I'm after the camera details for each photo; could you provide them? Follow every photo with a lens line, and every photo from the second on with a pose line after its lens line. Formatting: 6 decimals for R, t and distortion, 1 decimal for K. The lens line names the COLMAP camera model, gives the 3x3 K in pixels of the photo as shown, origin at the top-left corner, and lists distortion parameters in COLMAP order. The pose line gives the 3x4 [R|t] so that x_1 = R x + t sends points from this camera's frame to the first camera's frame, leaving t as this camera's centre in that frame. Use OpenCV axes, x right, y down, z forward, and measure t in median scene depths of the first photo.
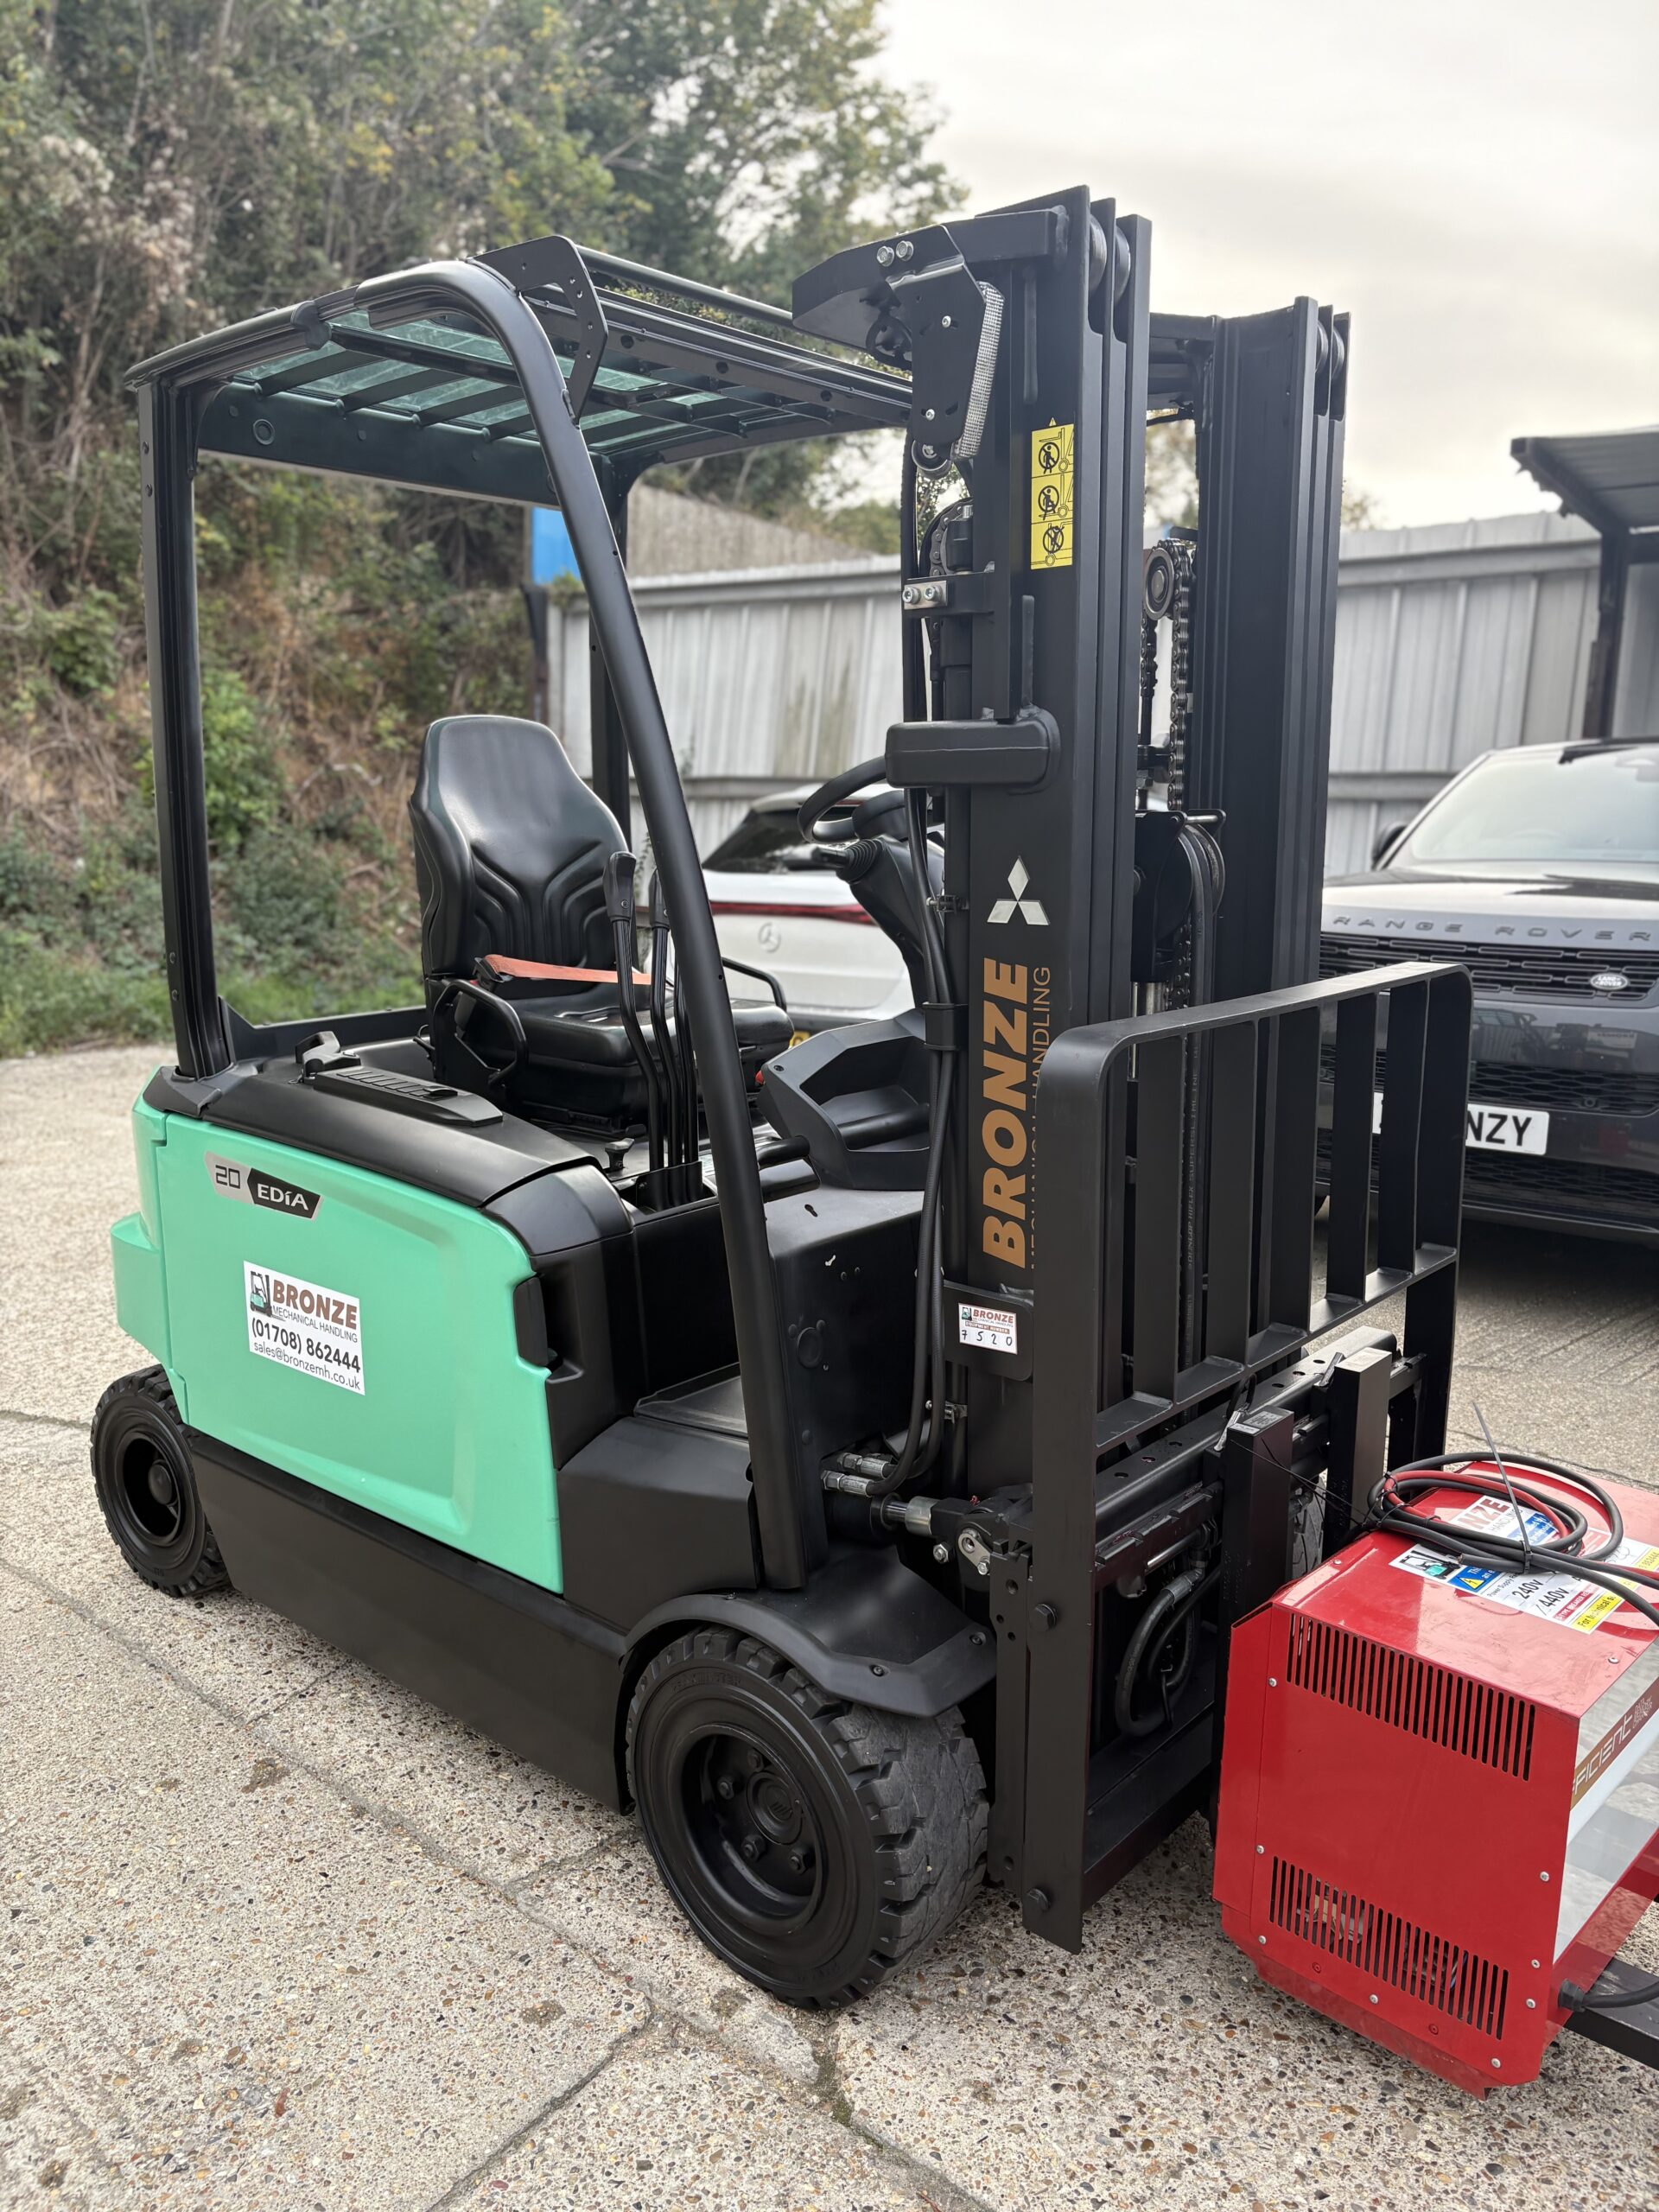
lens RADIAL K [[1682.6, 0, 835.0], [0, 1682.6, 1111.9], [0, 0, 1]] dist [0.045283, 0.000354]
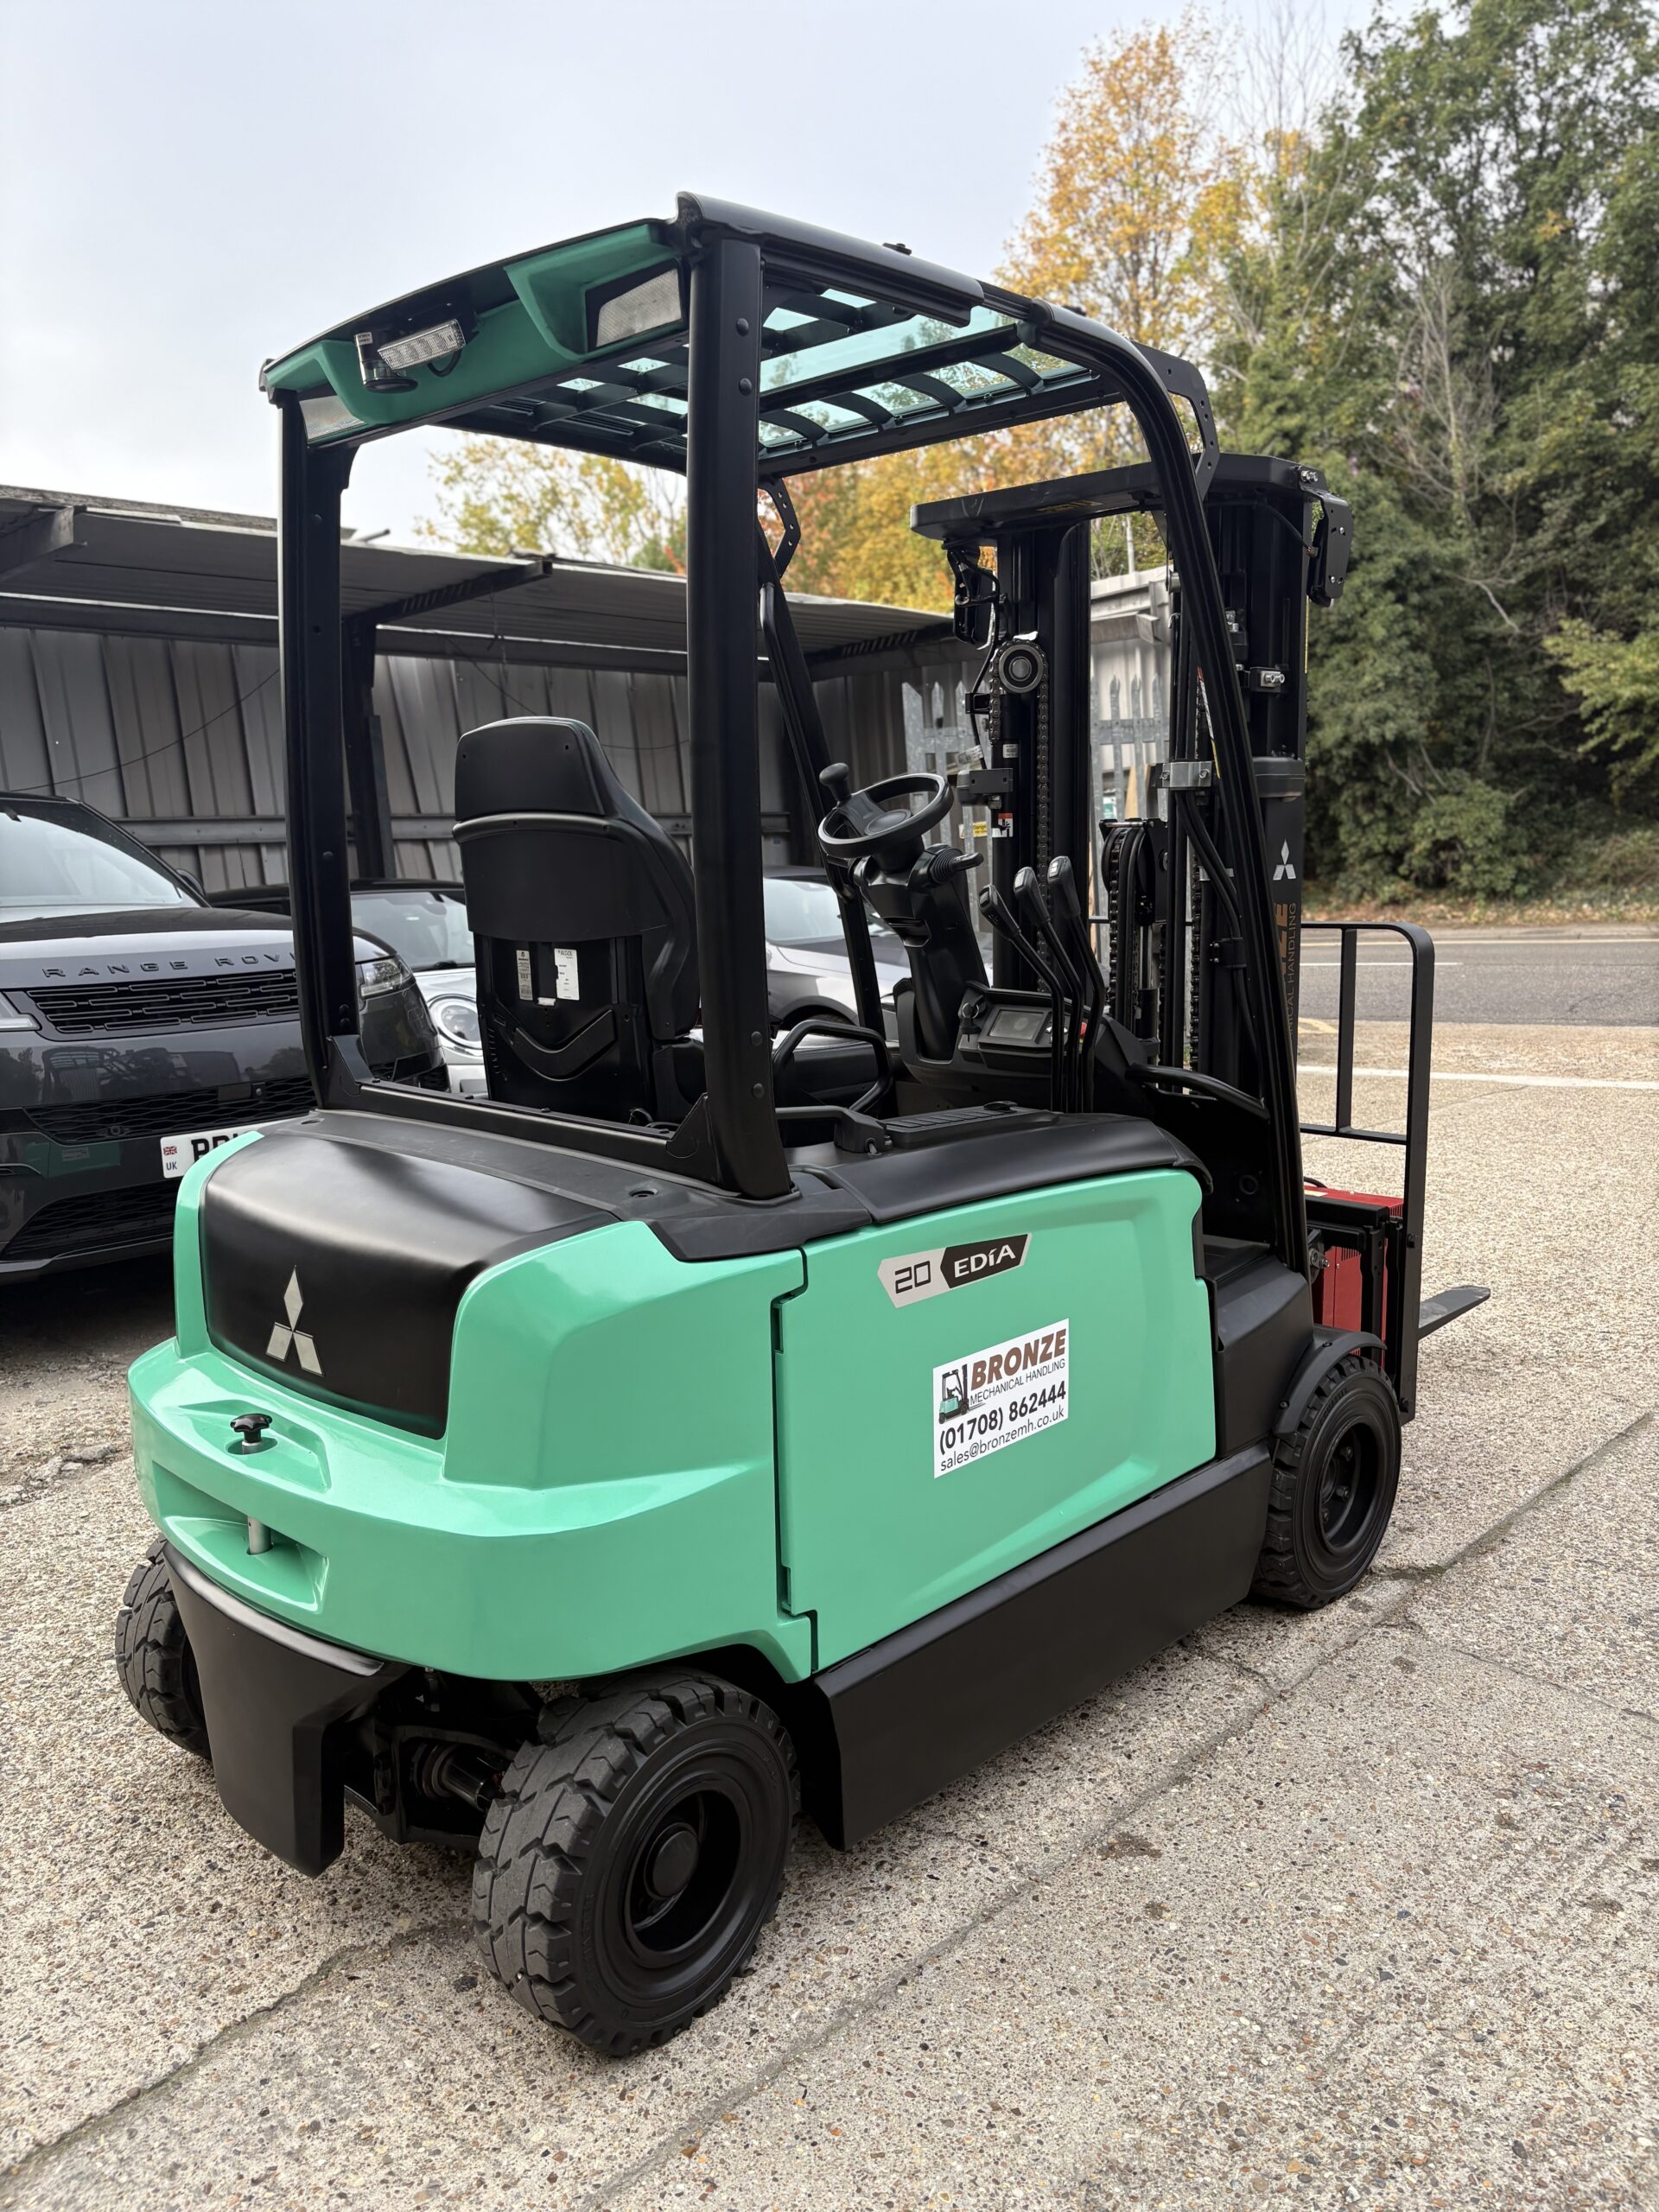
lens RADIAL K [[1682.6, 0, 836.0], [0, 1682.6, 1097.8], [0, 0, 1]] dist [0.045283, 0.000354]
pose [[0.052898, -0.158155, 0.985996, -1.189840], [0.209586, 0.967145, 0.143887, -0.175259], [-0.976358, 0.199040, 0.084307, 0.990433]]
